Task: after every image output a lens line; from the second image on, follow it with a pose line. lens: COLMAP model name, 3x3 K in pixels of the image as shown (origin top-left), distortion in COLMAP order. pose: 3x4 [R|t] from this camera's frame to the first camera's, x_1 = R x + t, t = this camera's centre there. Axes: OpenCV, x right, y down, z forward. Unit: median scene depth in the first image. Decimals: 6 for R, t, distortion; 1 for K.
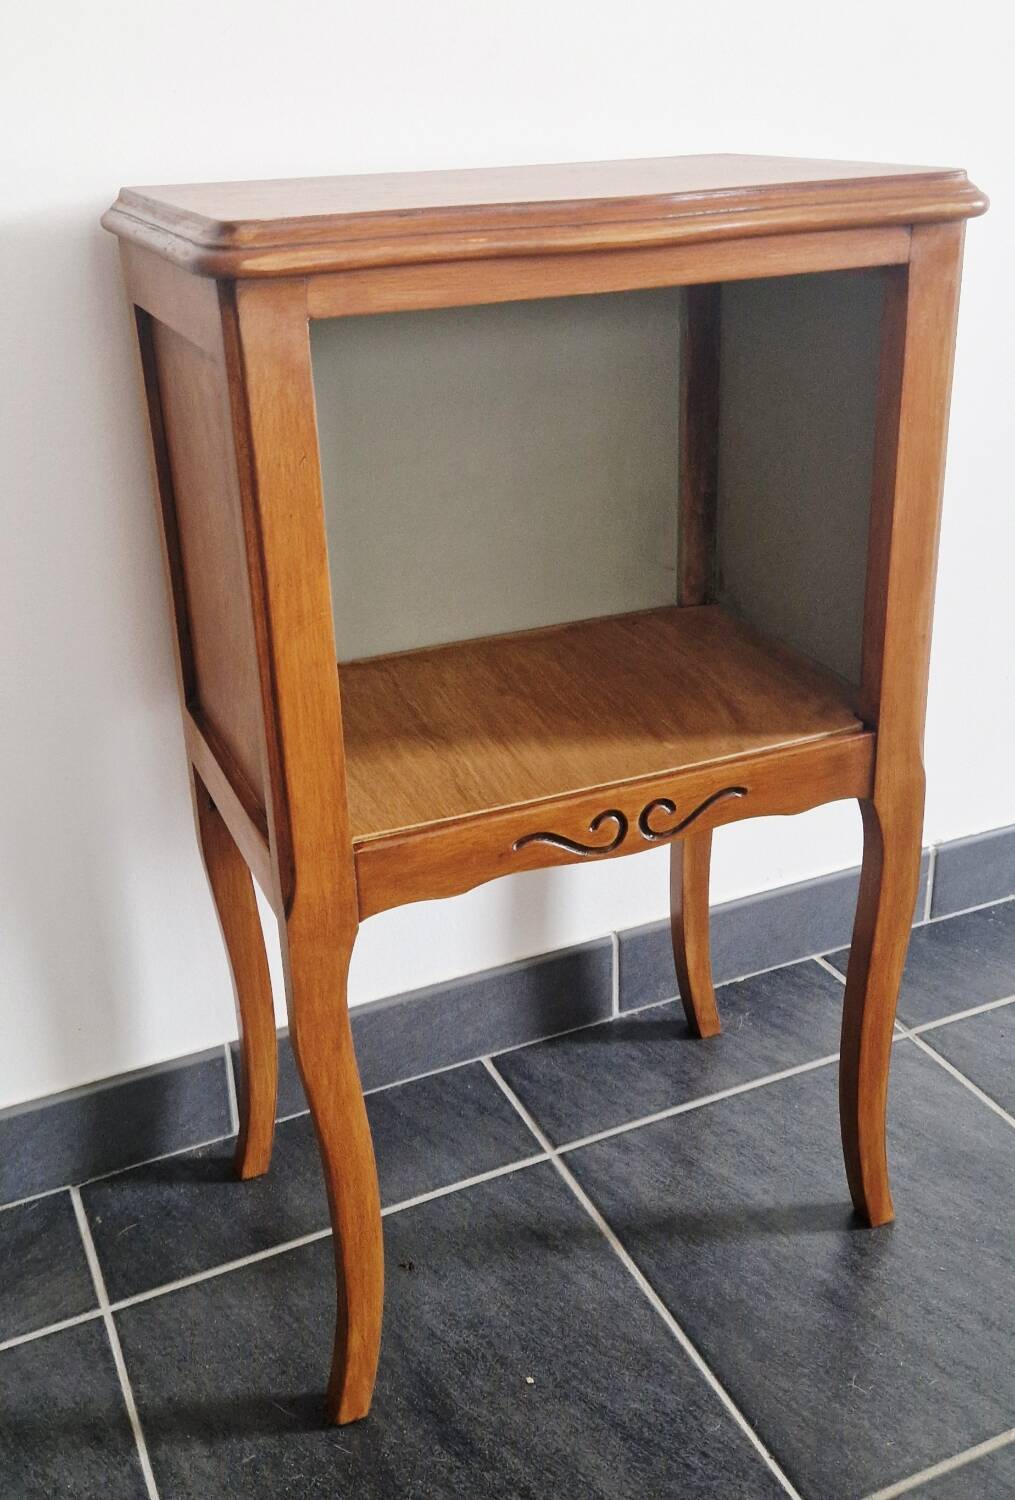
lens RADIAL K [[1482.1, 0, 503.6], [0, 1482.1, 638.1], [0, 0, 1]] dist [0.071401, -0.042866]
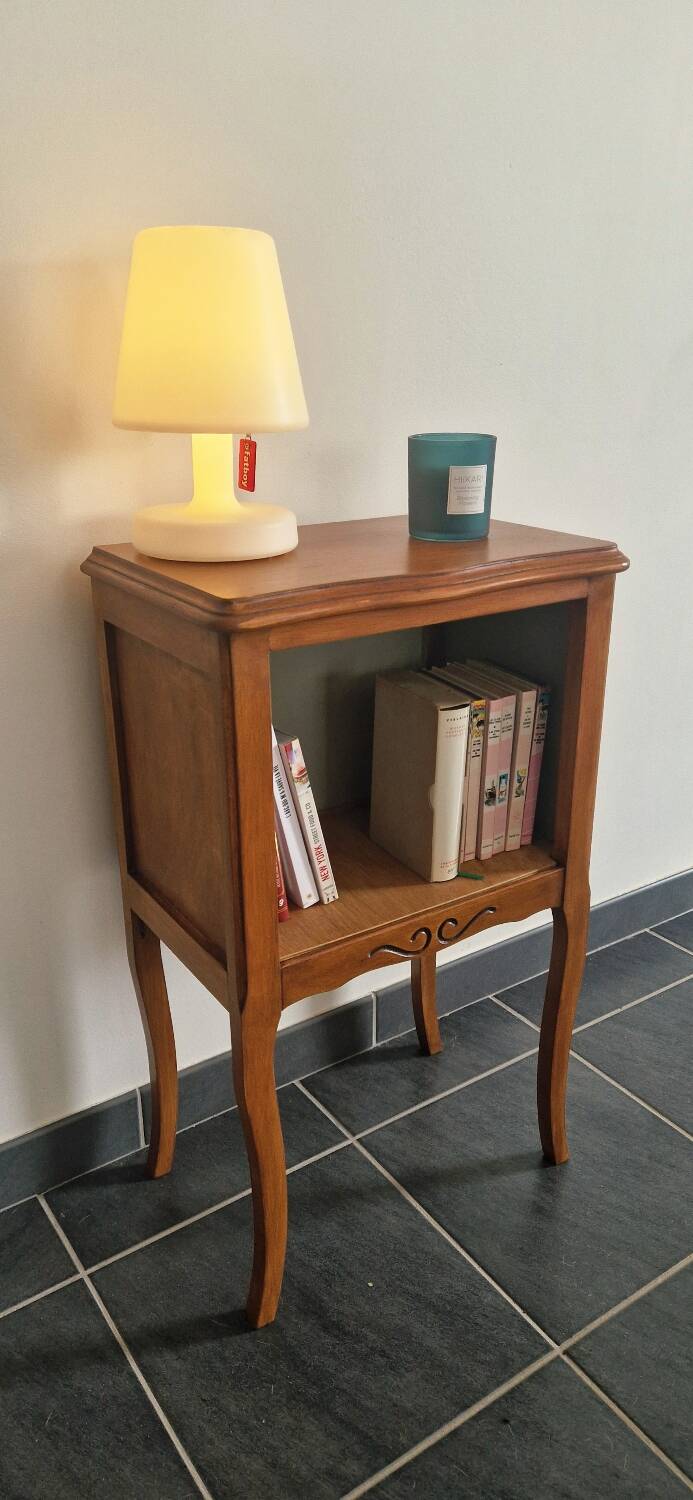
lens RADIAL K [[1062.8, 0, 341.8], [0, 1062.8, 743.2], [0, 0, 1]] dist [0.060290, -0.030639]
pose [[0.984371, -0.036293, 0.172325, -0.195562], [0.038185, 0.999241, -0.007672, -0.075955], [-0.171915, 0.014132, 0.985010, -0.133338]]
